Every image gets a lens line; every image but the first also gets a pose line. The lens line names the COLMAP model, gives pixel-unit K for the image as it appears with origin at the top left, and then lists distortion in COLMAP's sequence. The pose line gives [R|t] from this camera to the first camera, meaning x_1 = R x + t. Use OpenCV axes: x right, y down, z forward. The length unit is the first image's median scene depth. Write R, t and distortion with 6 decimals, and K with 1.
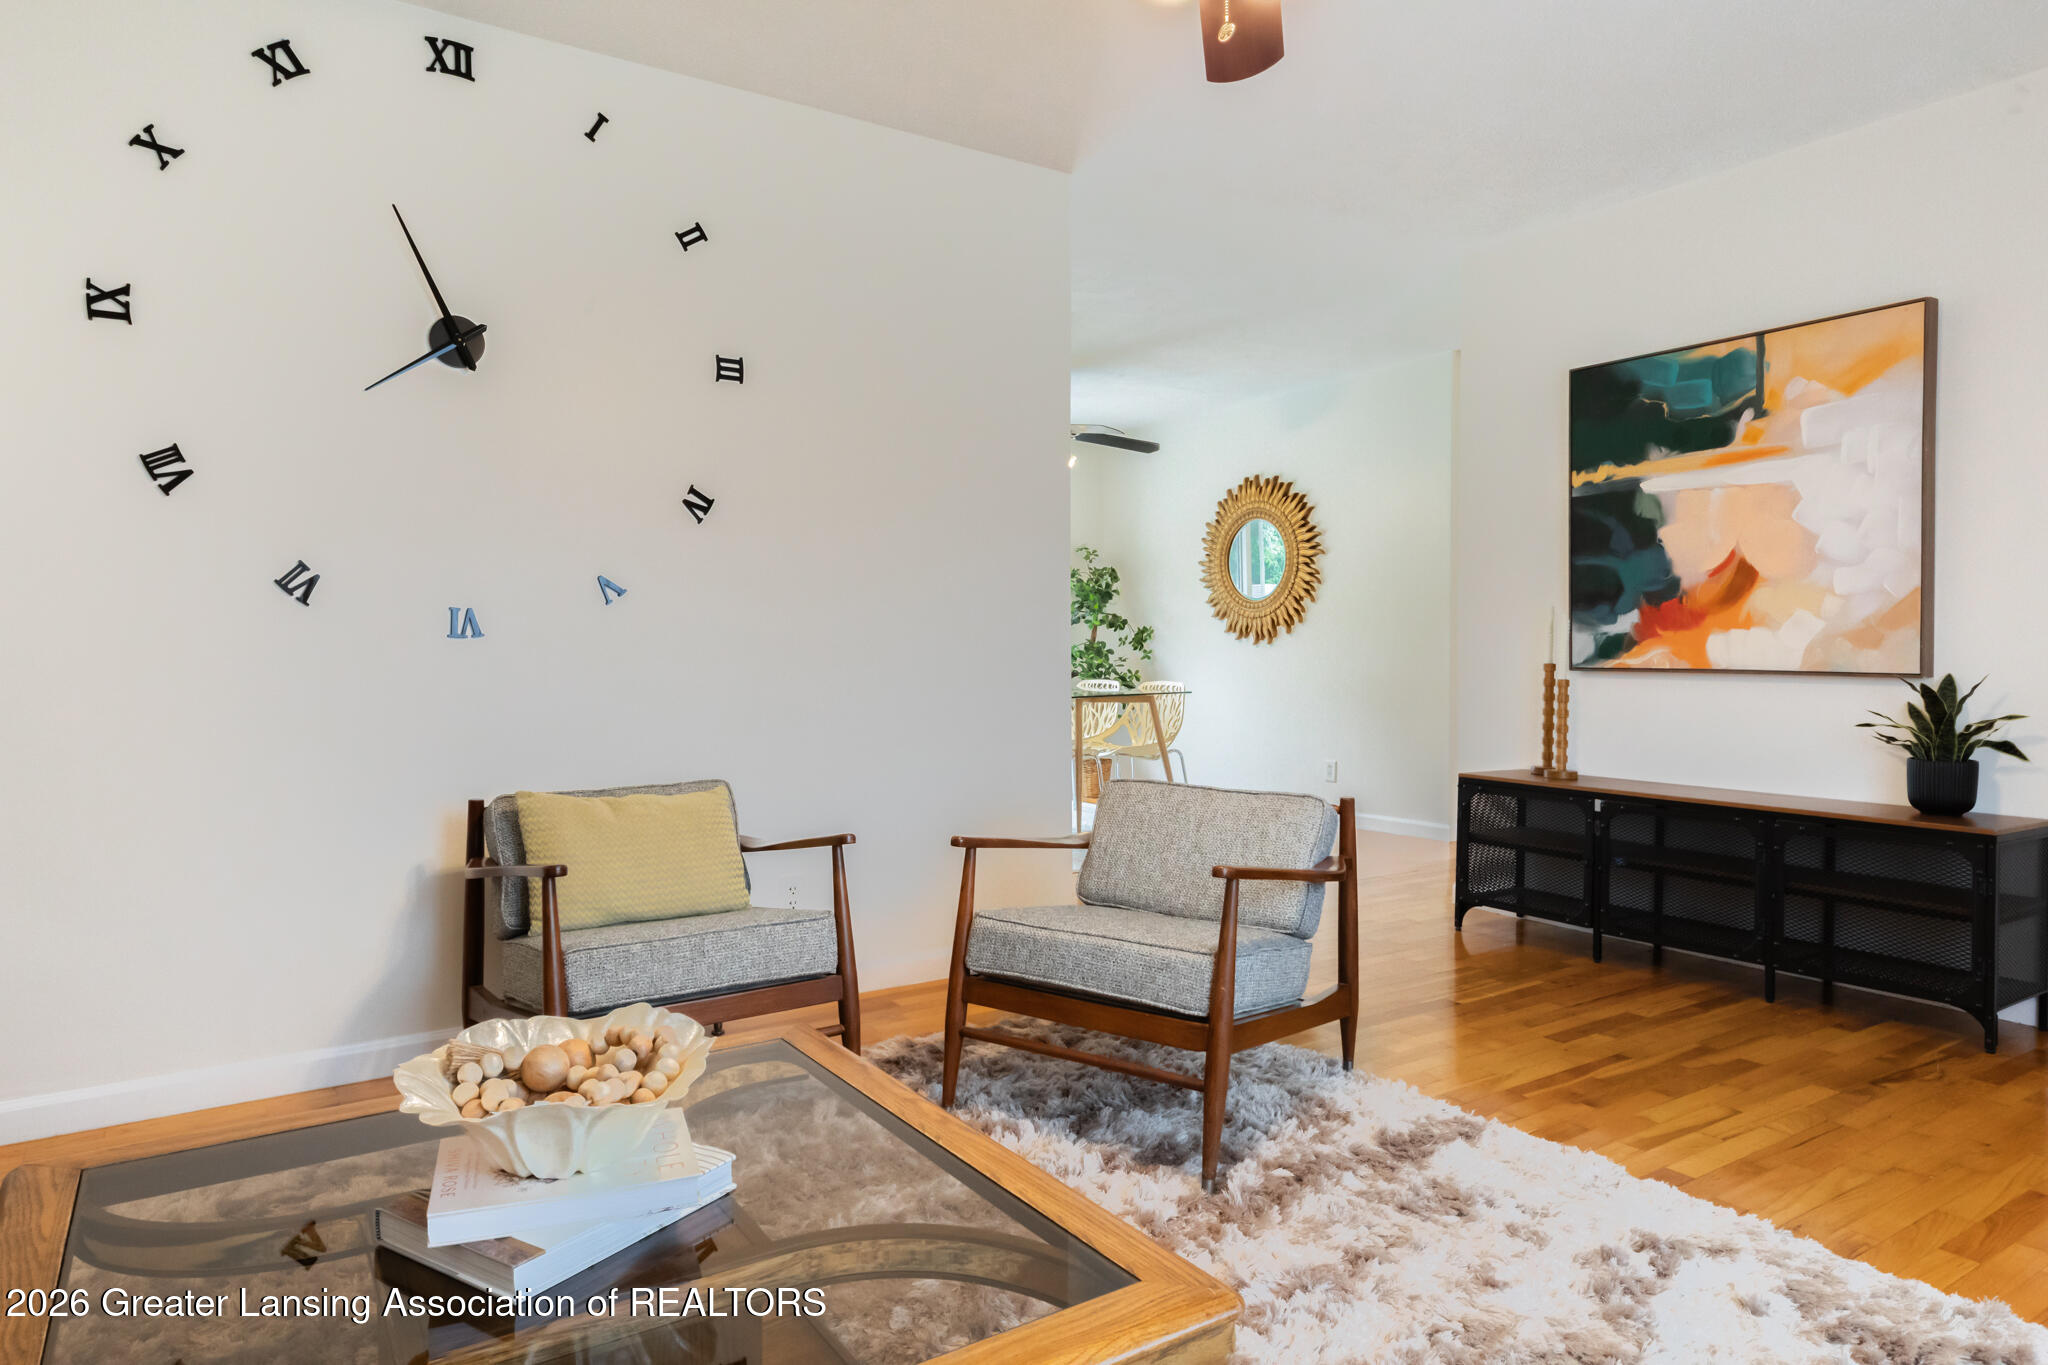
lens RADIAL K [[1232.4, 0, 1014.8], [0, 1232.4, 684.6], [0, 0, 1]] dist [0.004119, 0.003297]
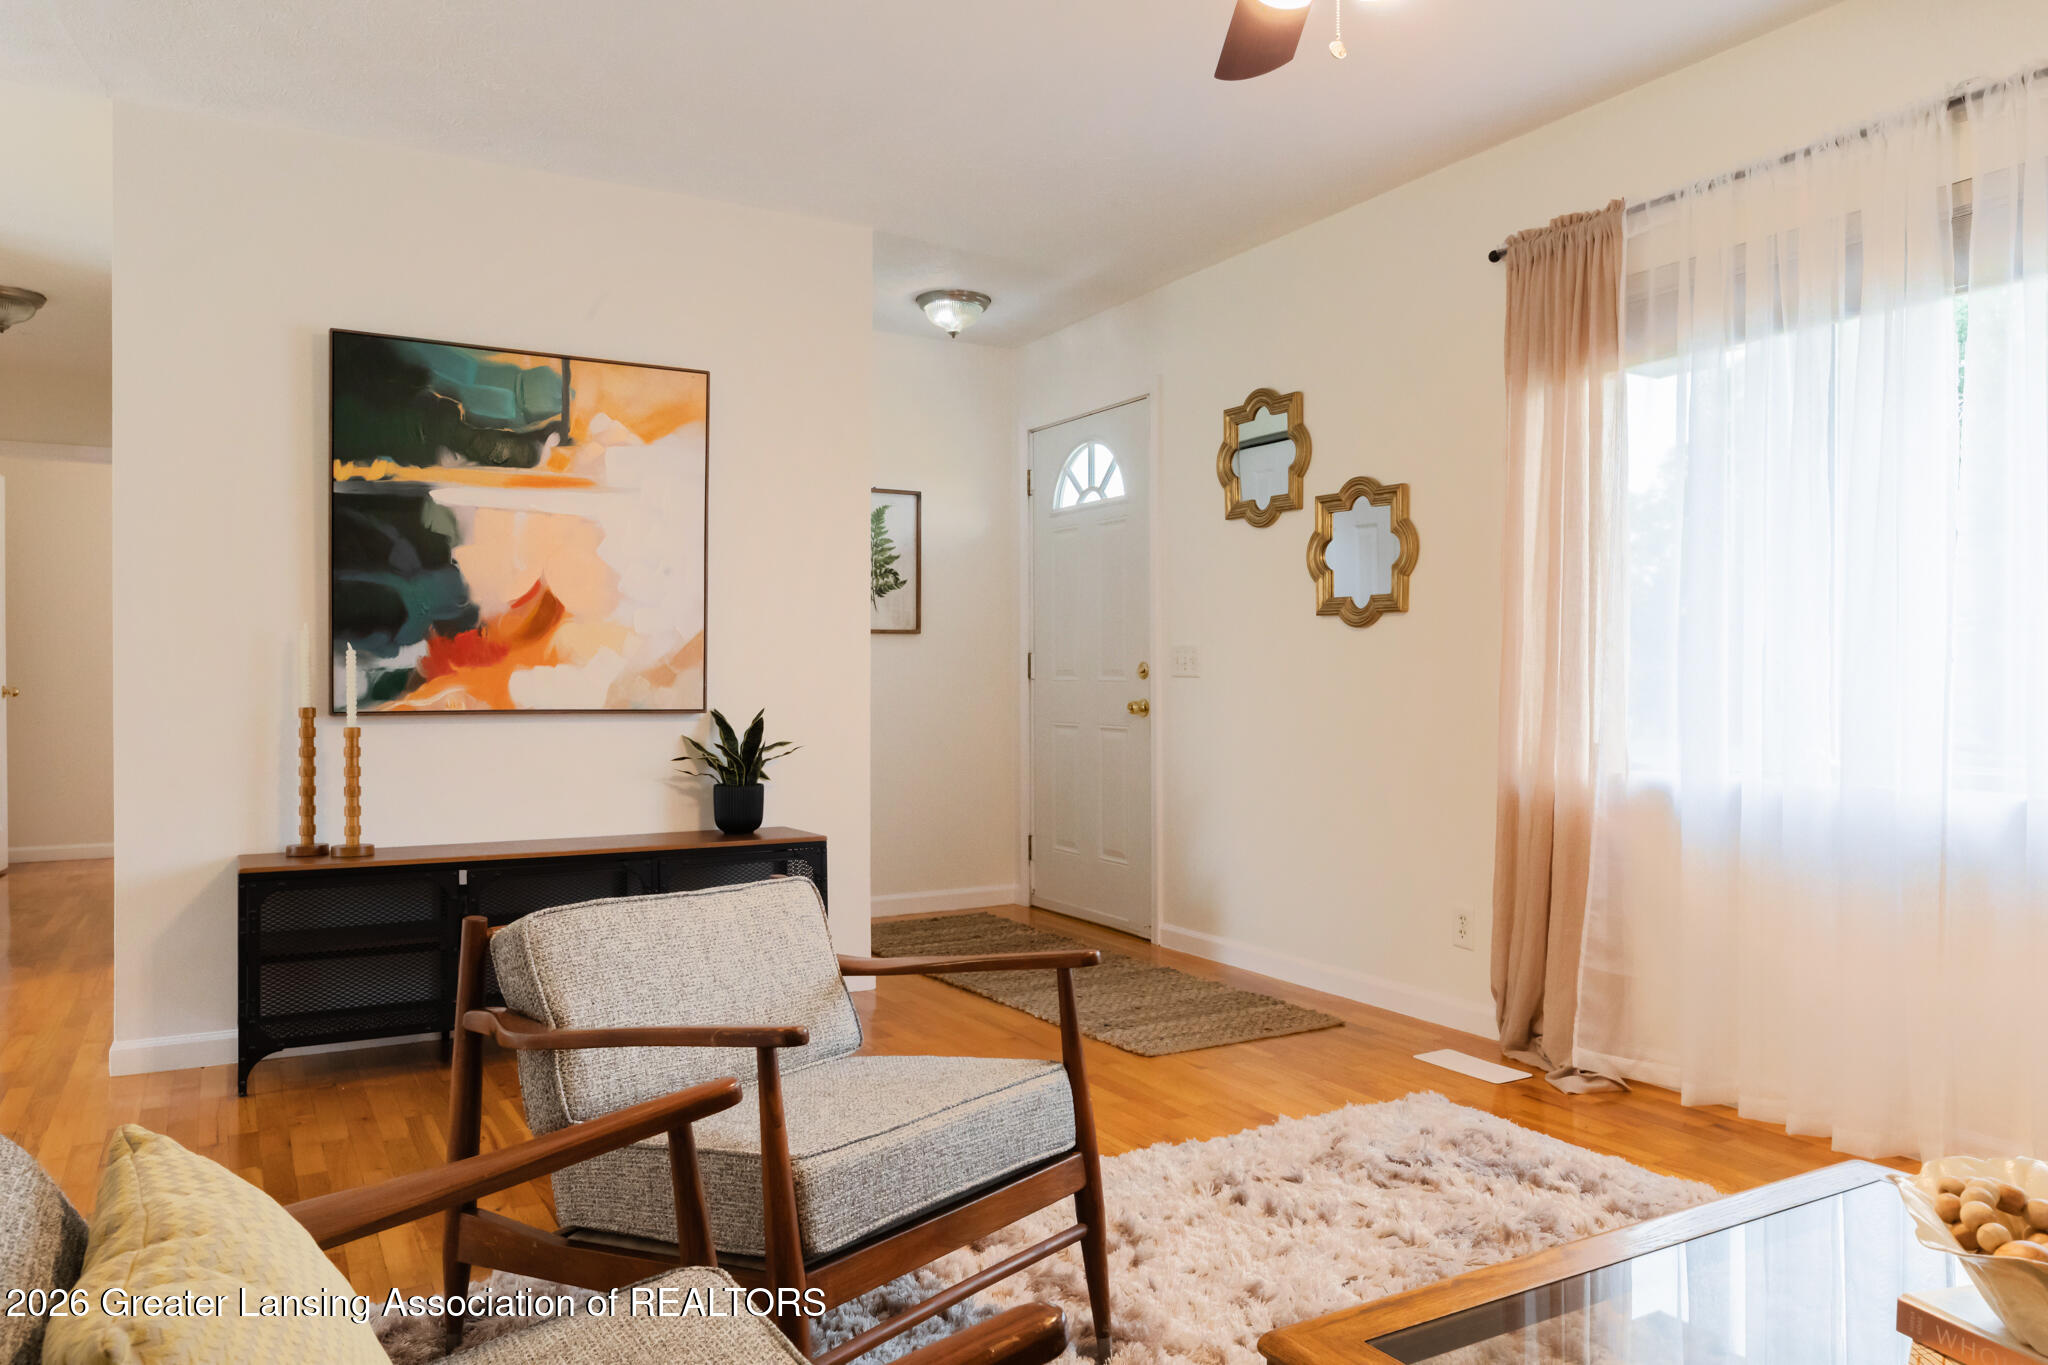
lens RADIAL K [[1425.4, 0, 1022.9], [0, 1425.4, 683.4], [0, 0, 1]] dist [0.009092, -0.004550]
pose [[0.058271, -0.001449, 0.998300, -0.449022], [0.029343, 0.999569, -0.000262, -0.020315], [-0.997870, 0.029308, 0.058288, 0.554580]]
